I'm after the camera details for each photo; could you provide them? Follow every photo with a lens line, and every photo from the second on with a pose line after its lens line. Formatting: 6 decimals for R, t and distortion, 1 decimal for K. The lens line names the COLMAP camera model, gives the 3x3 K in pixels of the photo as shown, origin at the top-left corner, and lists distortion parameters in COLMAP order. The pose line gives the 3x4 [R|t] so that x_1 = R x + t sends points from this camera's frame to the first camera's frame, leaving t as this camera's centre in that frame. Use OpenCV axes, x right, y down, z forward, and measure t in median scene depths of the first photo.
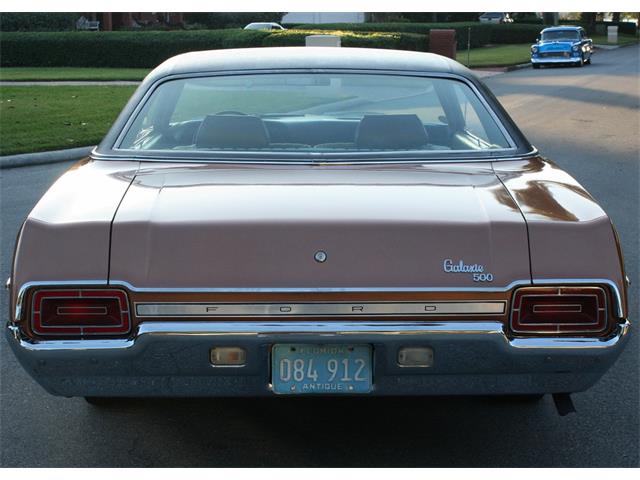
lens RADIAL K [[1404.5, 0, 320.0], [0, 1404.5, 240.0], [0, 0, 1]] dist [0.028039, 0.173315]
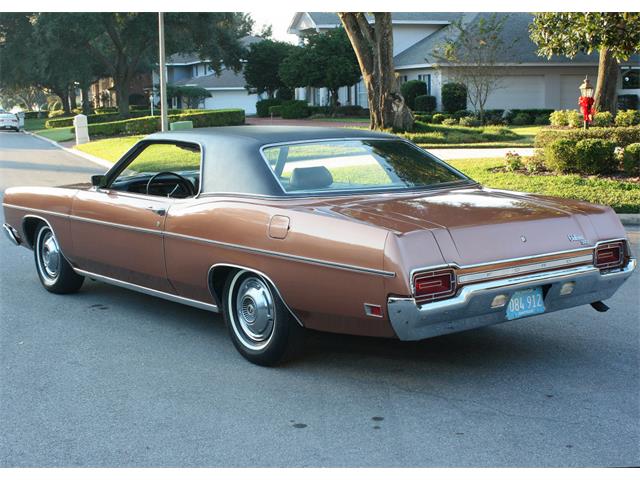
lens RADIAL K [[1036.4, 0, 295.1], [0, 1036.4, 239.5], [0, 0, 1]] dist [-0.024174, -0.097145]
pose [[0.801302, -0.089304, 0.591557, -0.996792], [0.107286, 0.994217, 0.004767, -0.024208], [-0.588562, 0.059646, 0.806249, 0.116813]]
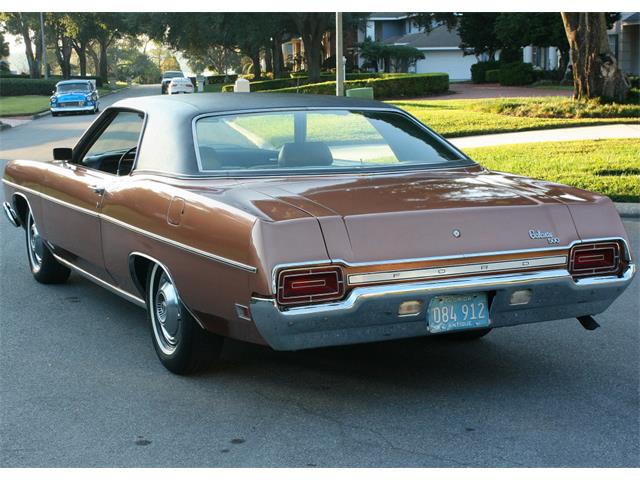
lens RADIAL K [[1259.3, 0, 298.2], [0, 1259.3, 240.6], [0, 0, 1]] dist [0.012317, 0.055790]
pose [[0.911848, -0.065178, 0.405321, -0.664431], [0.074999, 0.997148, -0.008377, 0.017722], [-0.403619, 0.038037, 0.914136, -0.108451]]
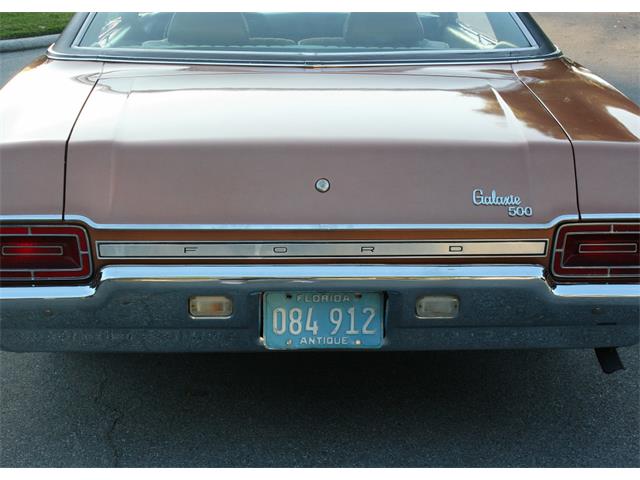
lens RADIAL K [[1259.3, 0, 298.2], [0, 1259.3, 240.6], [0, 0, 1]] dist [0.012317, 0.055790]
pose [[0.999866, 0.001471, 0.016333, -0.025829], [-0.003085, 0.995062, 0.099211, -0.028799], [-0.016106, -0.099248, 0.994932, 0.264351]]
